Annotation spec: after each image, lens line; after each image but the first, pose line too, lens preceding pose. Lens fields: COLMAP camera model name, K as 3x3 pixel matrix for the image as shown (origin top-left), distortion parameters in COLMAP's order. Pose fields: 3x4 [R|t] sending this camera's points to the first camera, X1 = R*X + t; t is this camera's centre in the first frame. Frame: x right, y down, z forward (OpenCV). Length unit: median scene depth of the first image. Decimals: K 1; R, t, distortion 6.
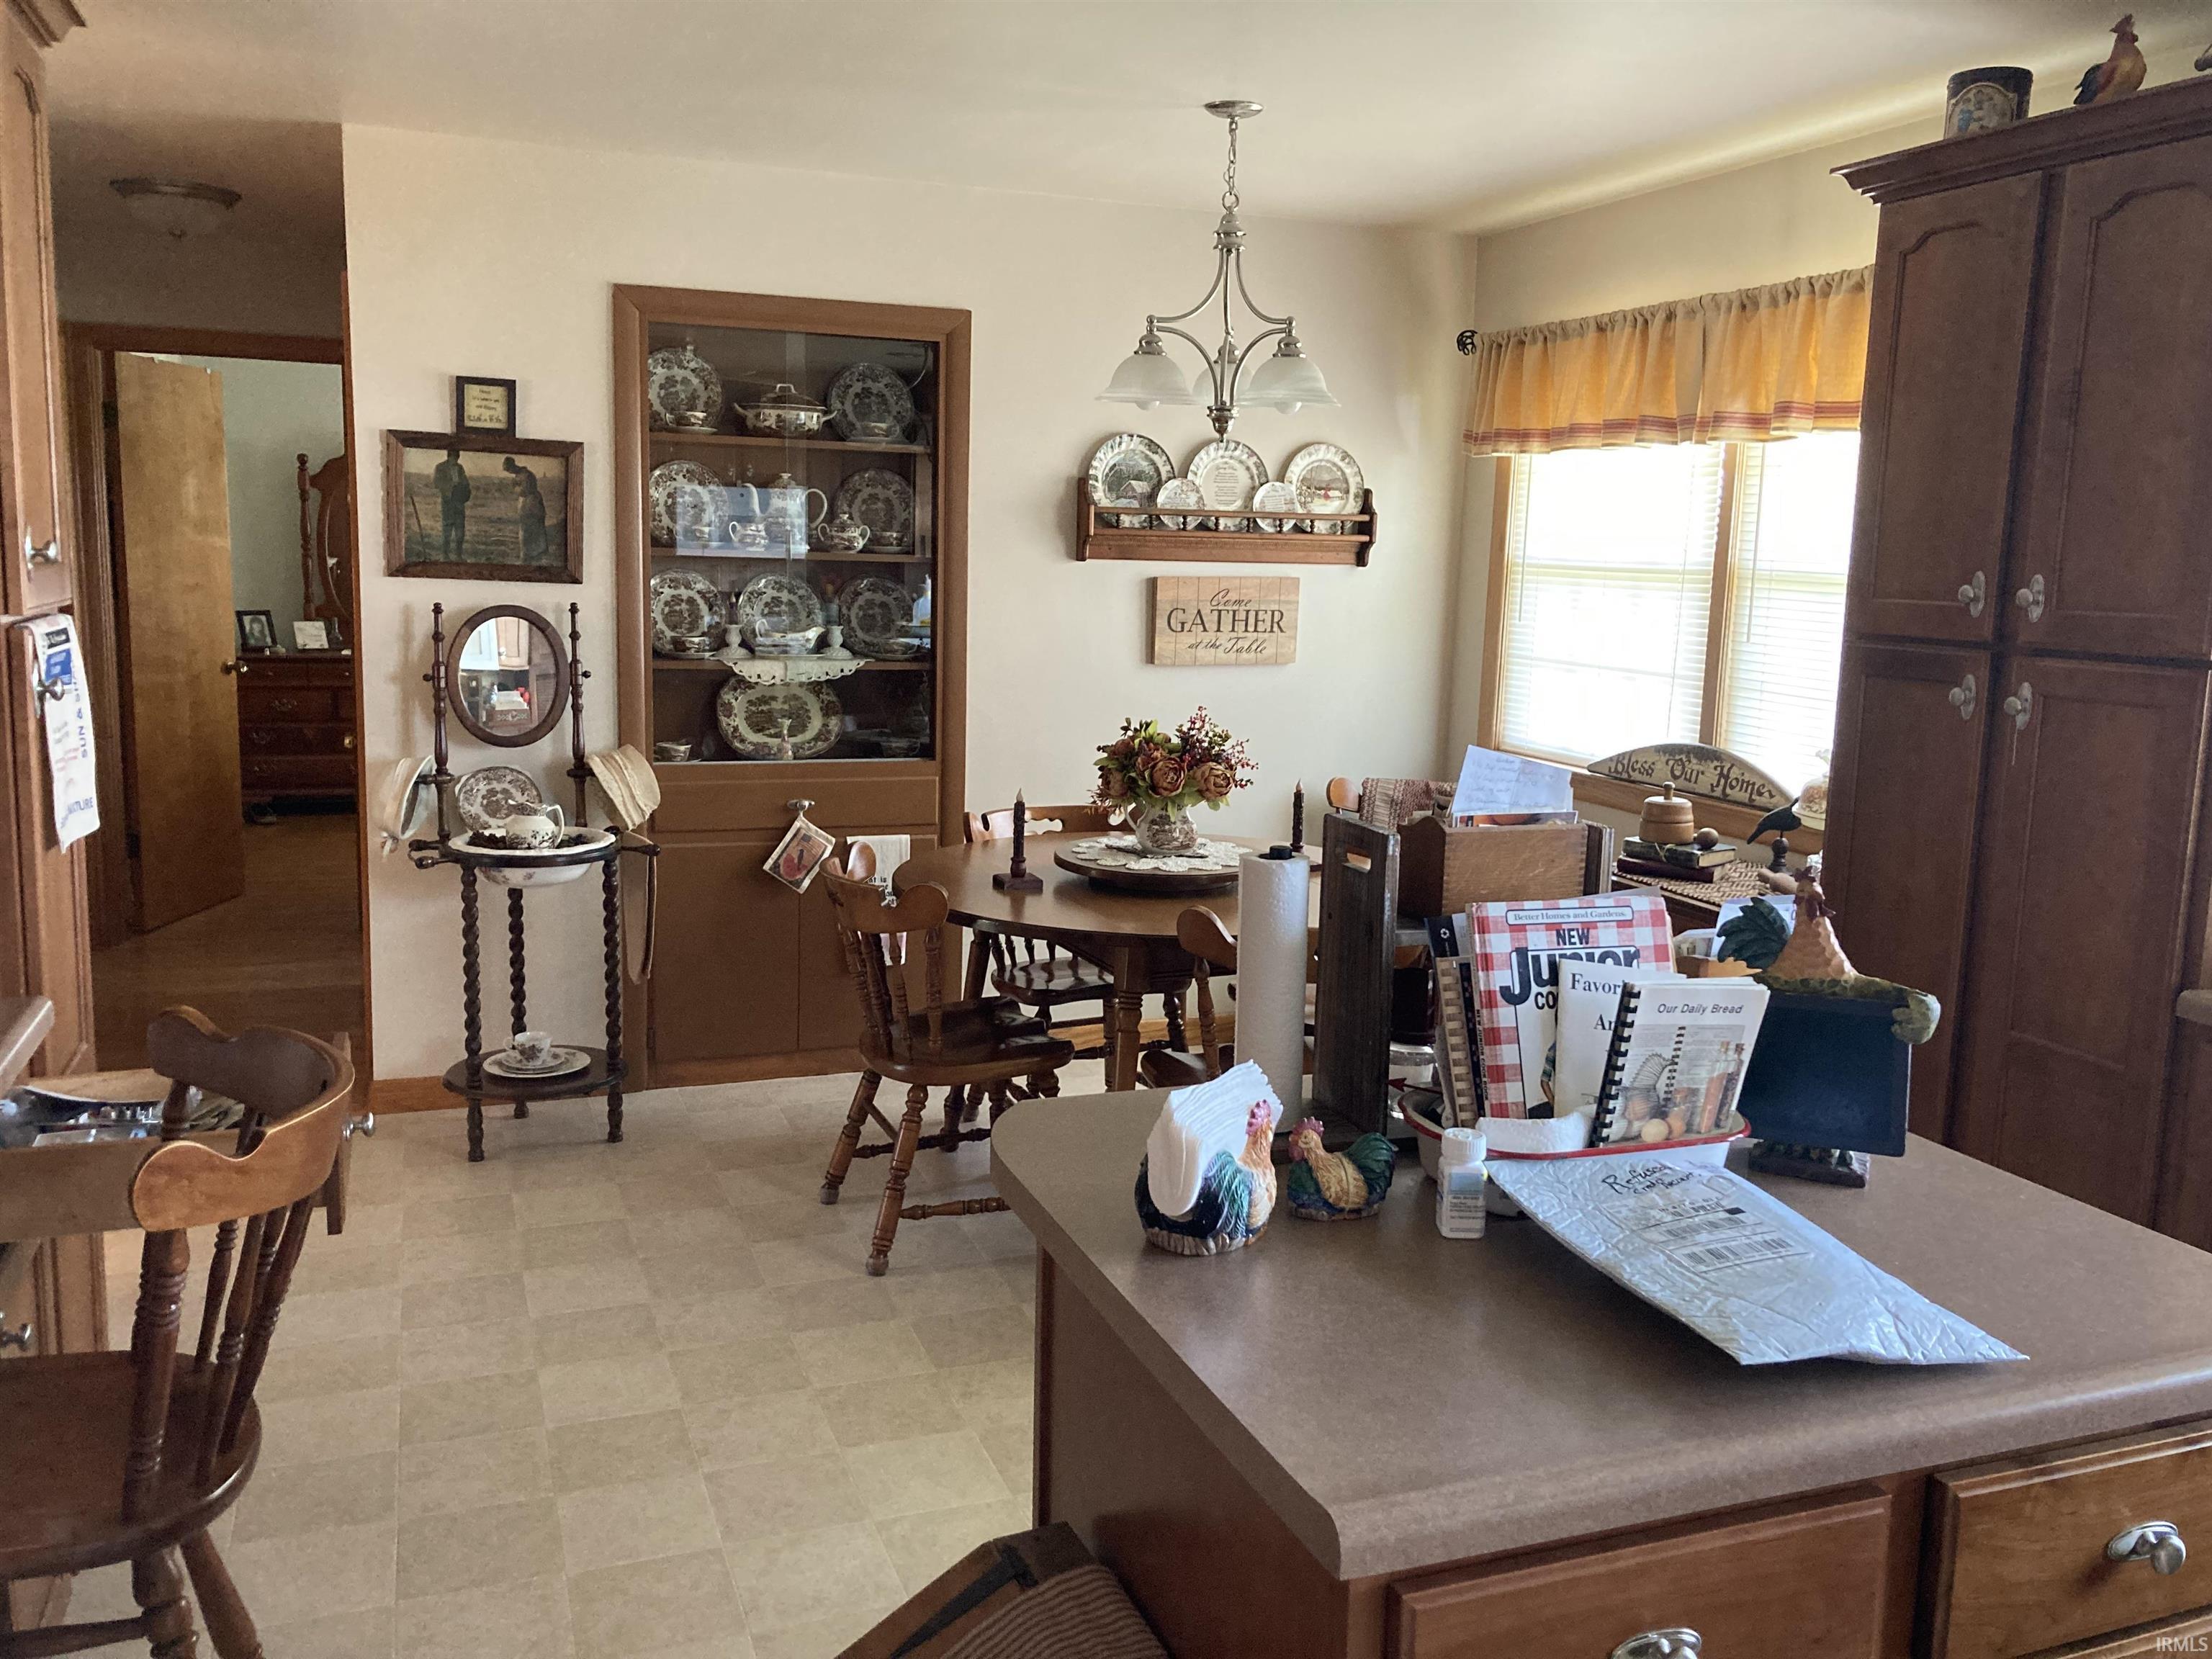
lens RADIAL K [[1856.2, 0, 1106.0], [0, 1856.2, 829.5], [0, 0, 1]] dist [0.038257, 0.004272]
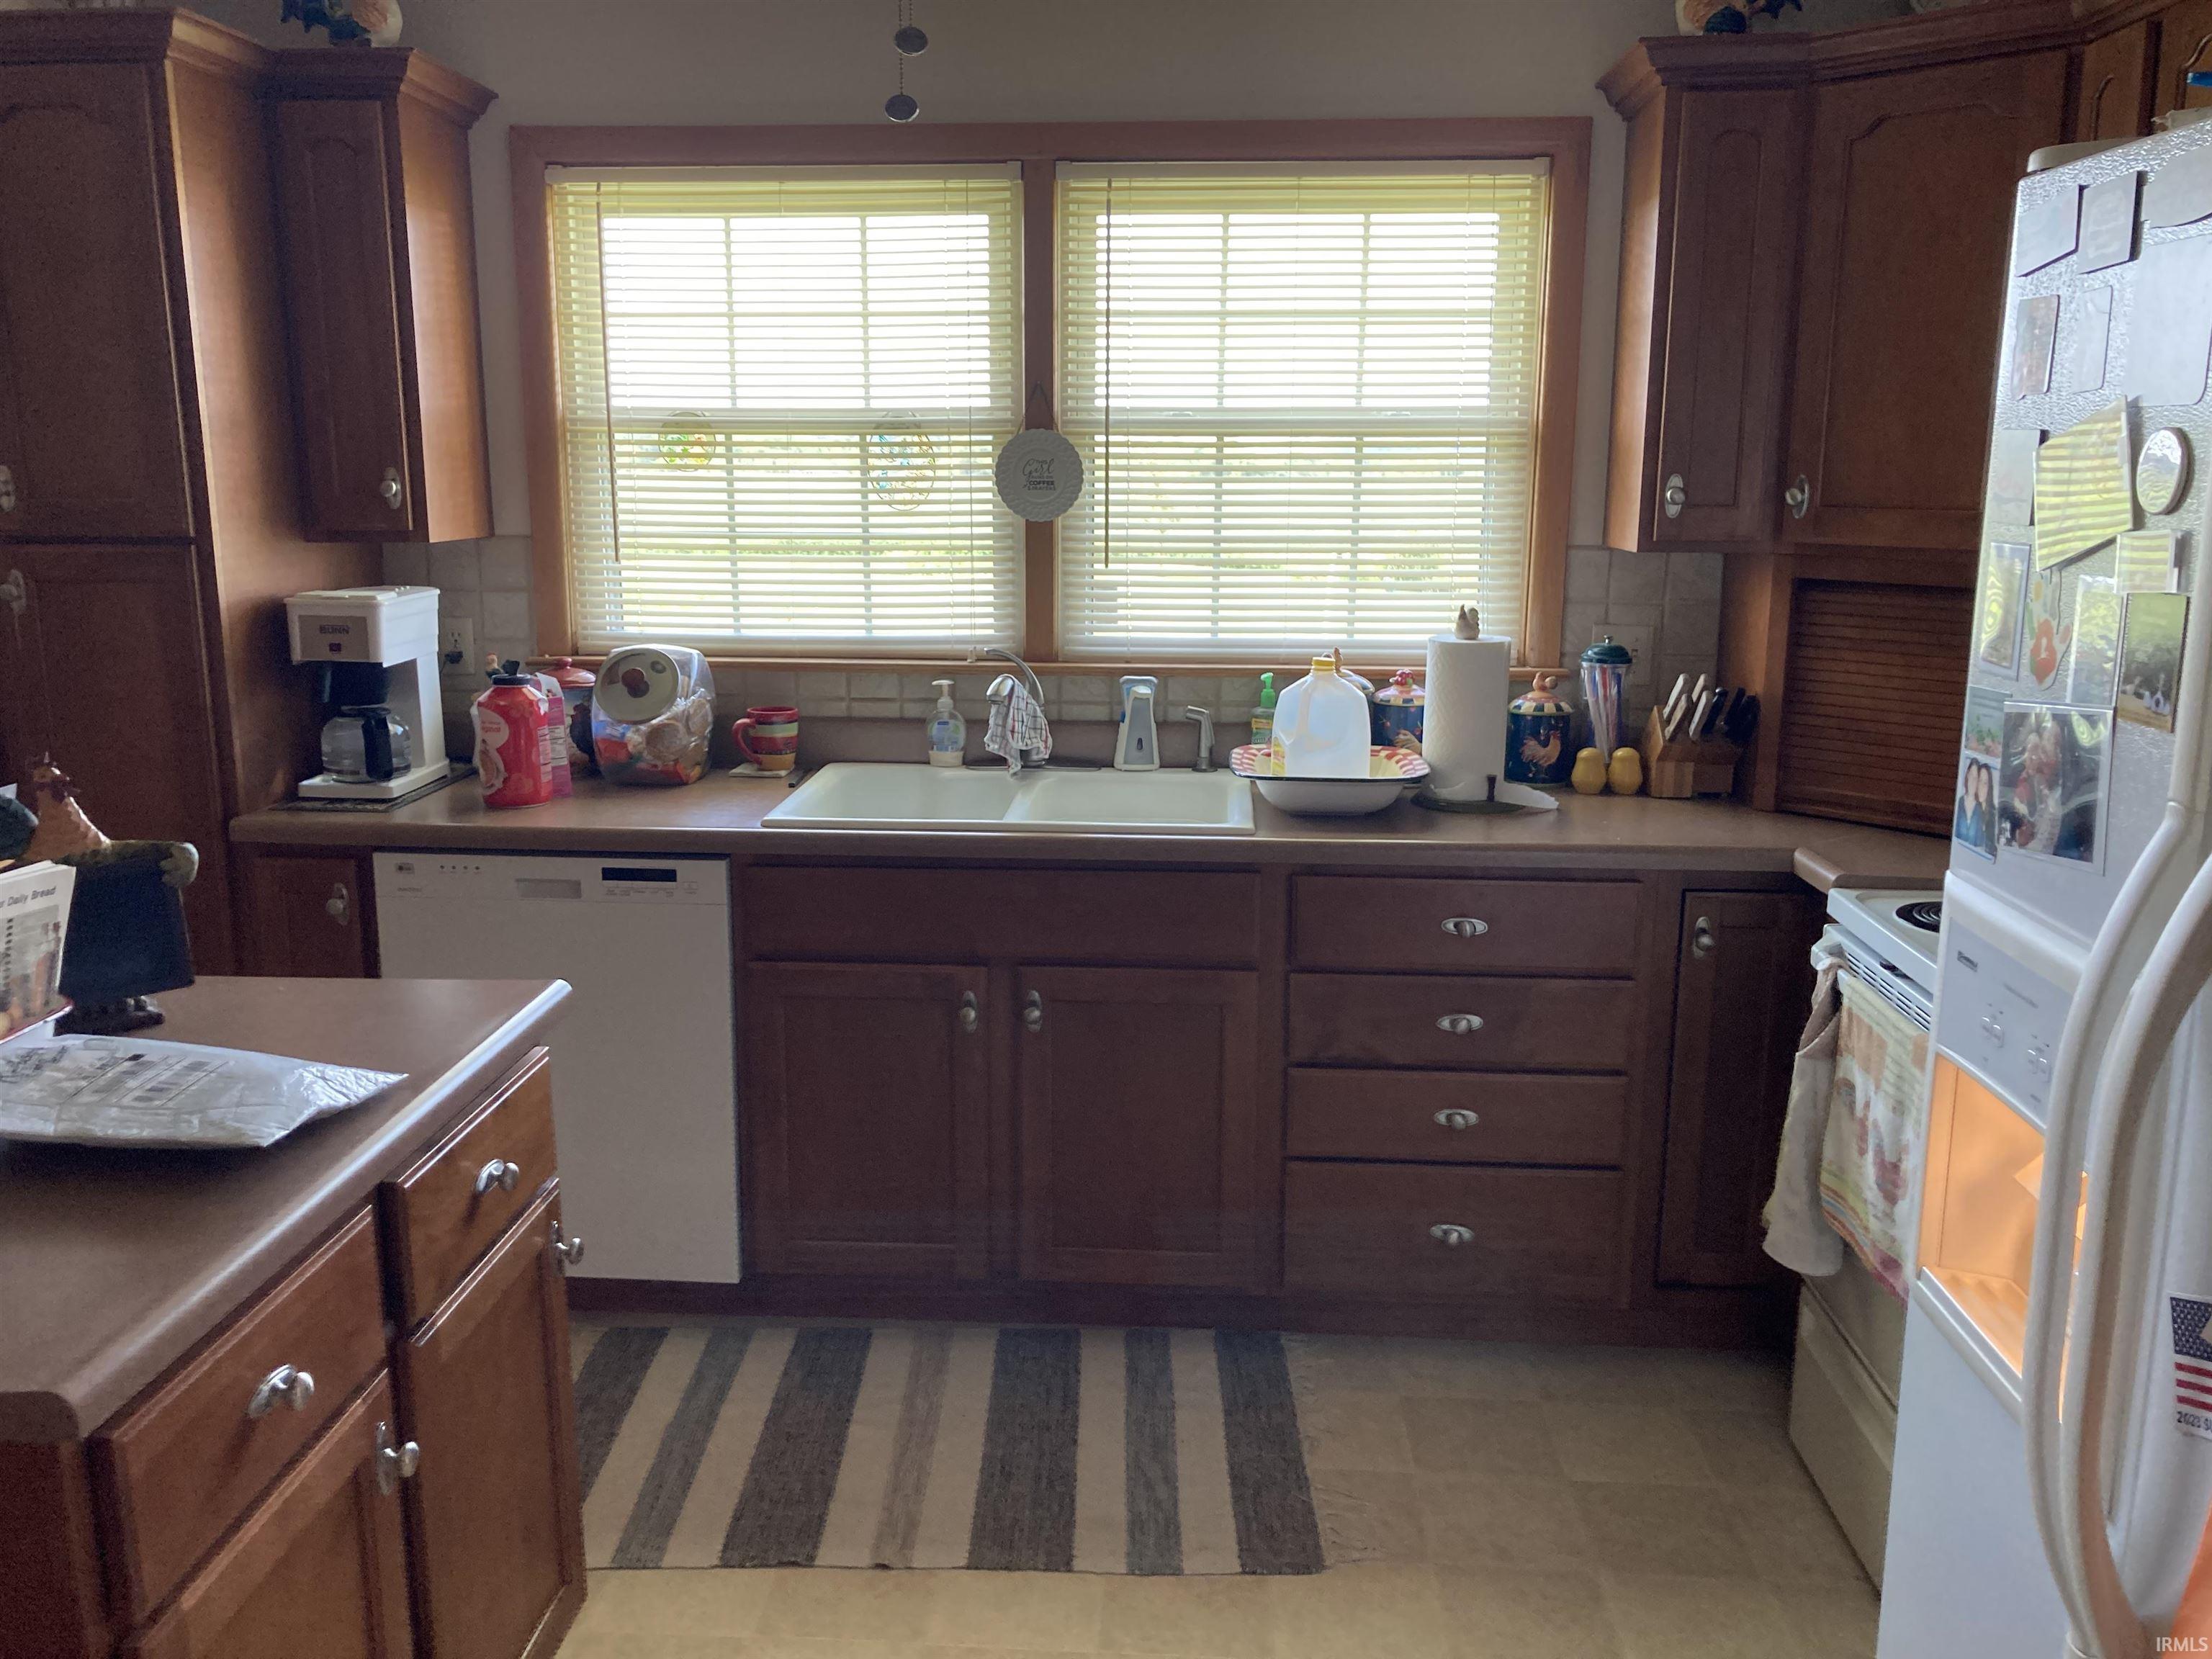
lens RADIAL K [[1856.2, 0, 1106.0], [0, 1856.2, 829.5], [0, 0, 1]] dist [0.038257, 0.004272]
pose [[0.437518, -0.214745, 0.873191, -0.382009], [0.157149, 0.974381, 0.160890, -0.019493], [-0.885371, 0.066828, 0.460056, -0.044662]]
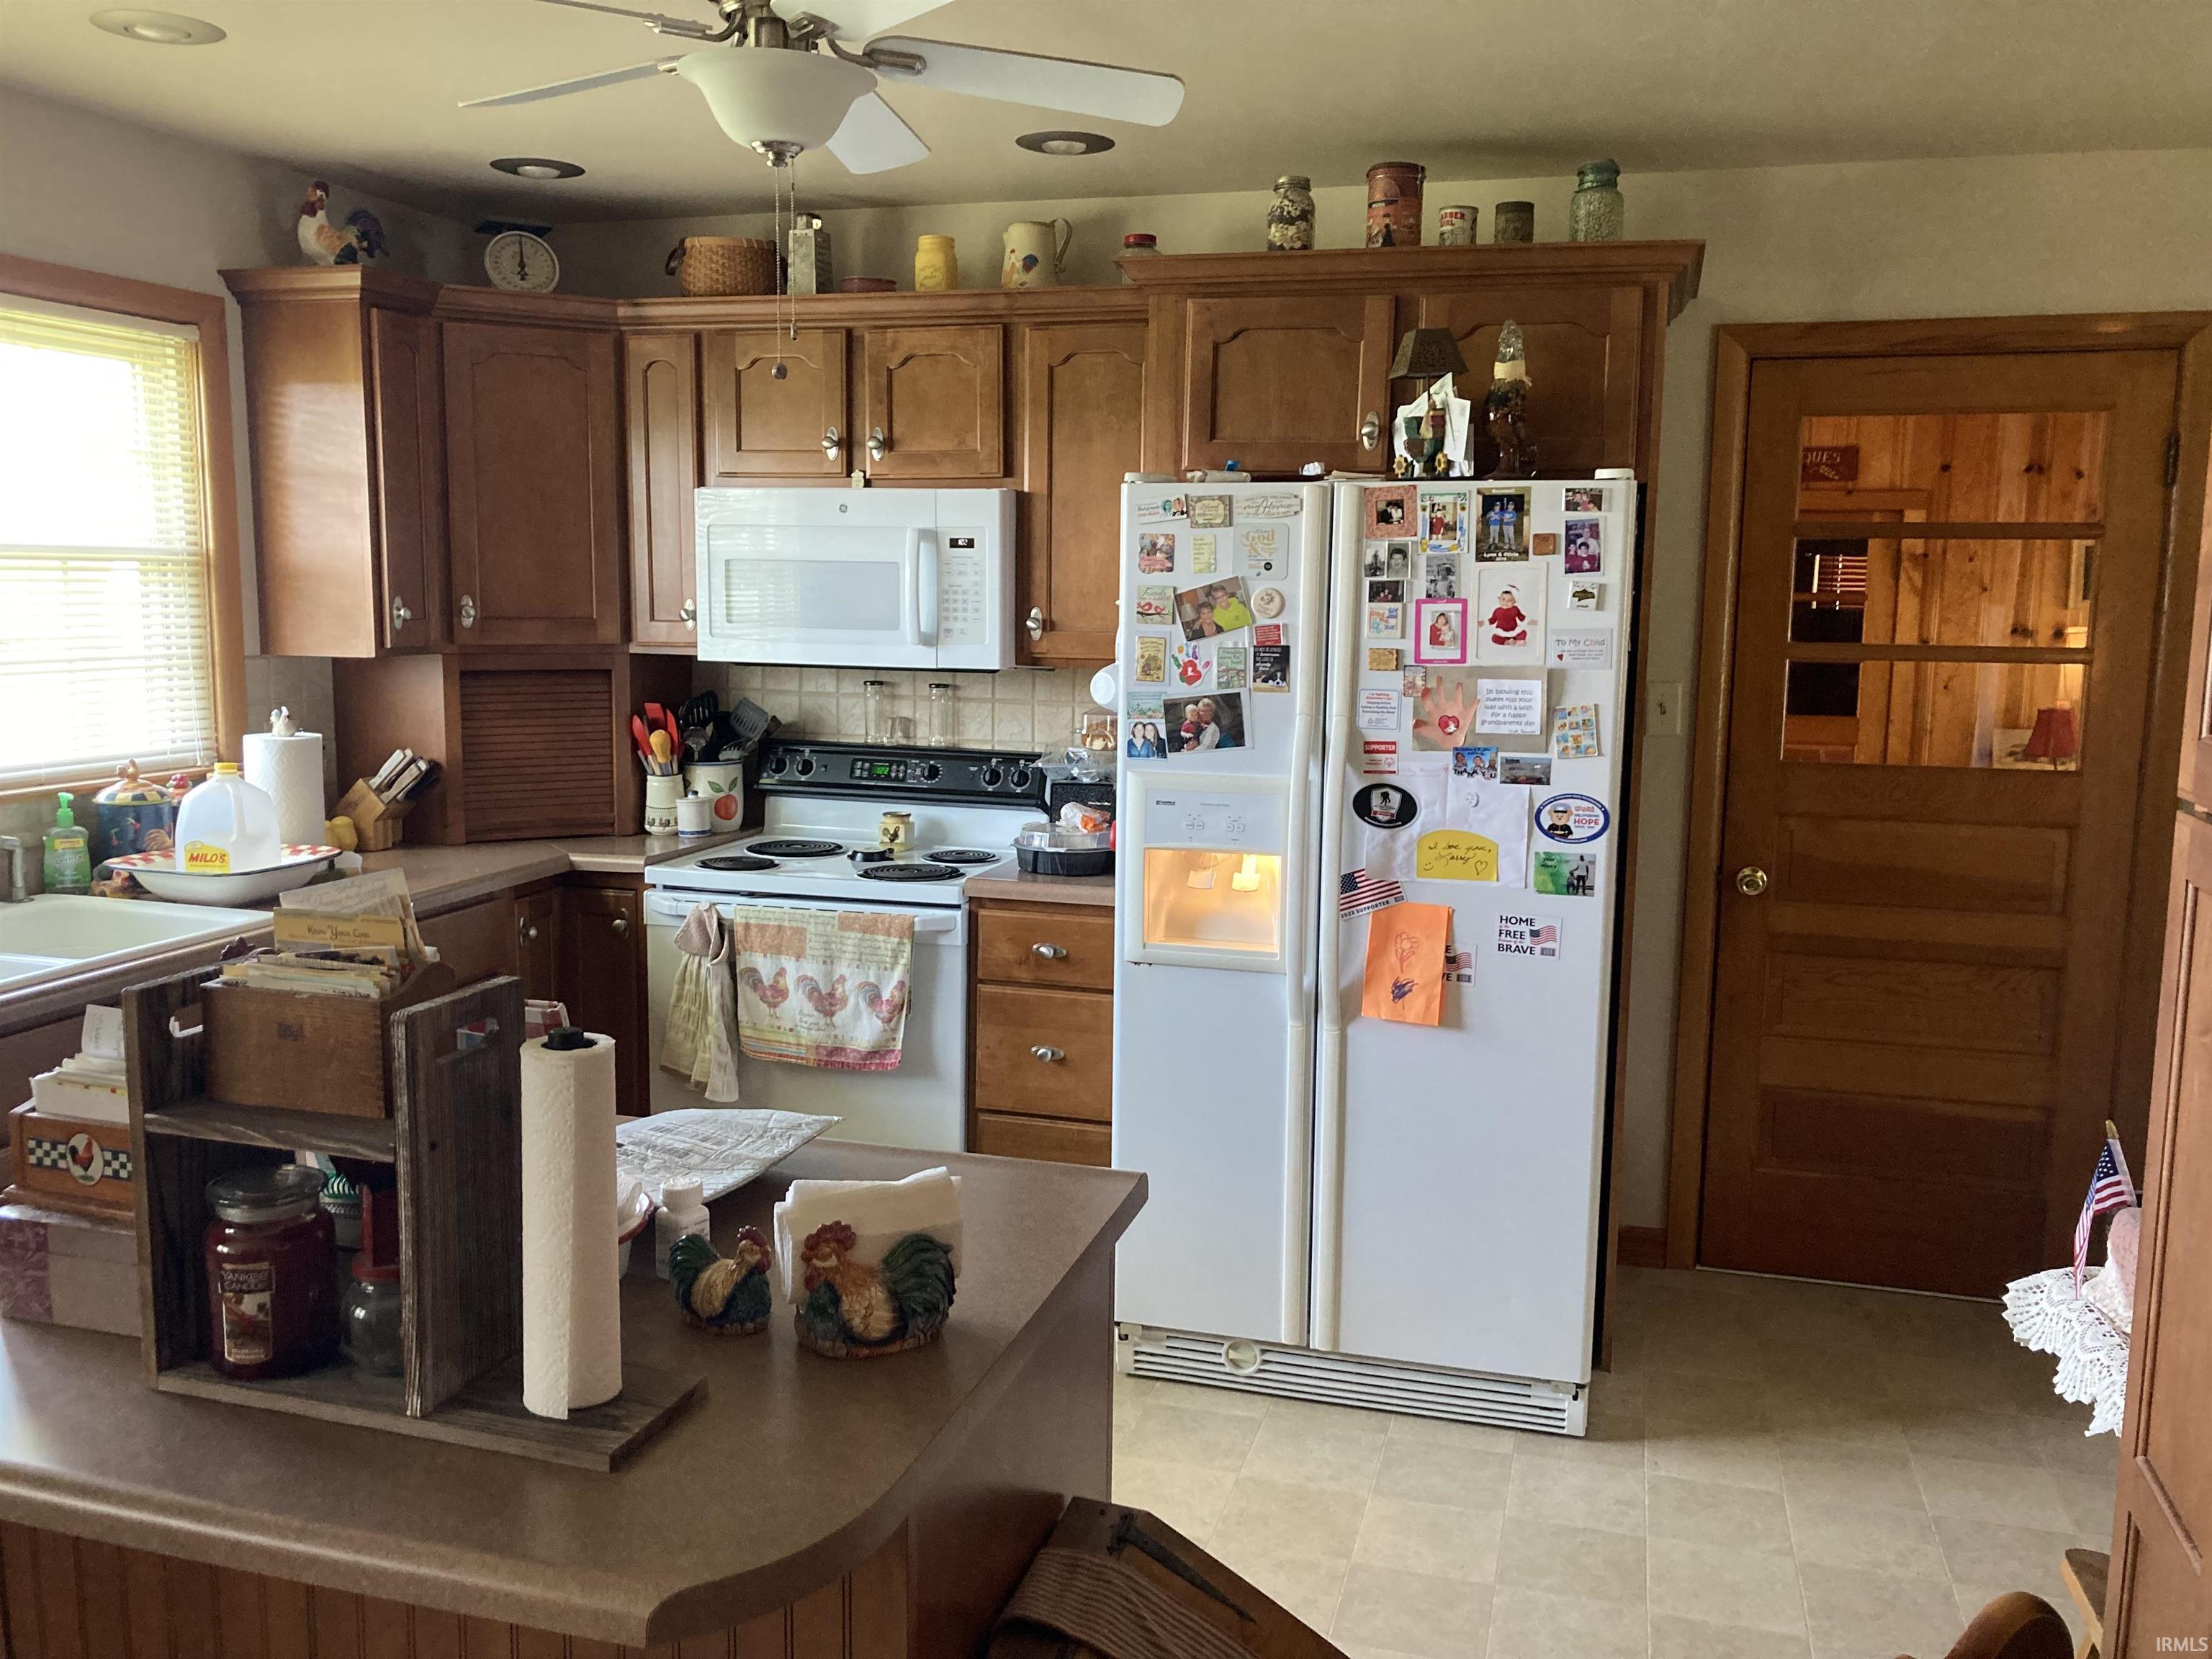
lens RADIAL K [[1856.2, 0, 1106.0], [0, 1856.2, 829.5], [0, 0, 1]] dist [0.038257, 0.004272]
pose [[-0.794266, -0.129059, 0.593705, -0.658760], [0.054726, 0.958010, 0.281465, -0.341778], [-0.605101, 0.256049, -0.753851, 1.769792]]
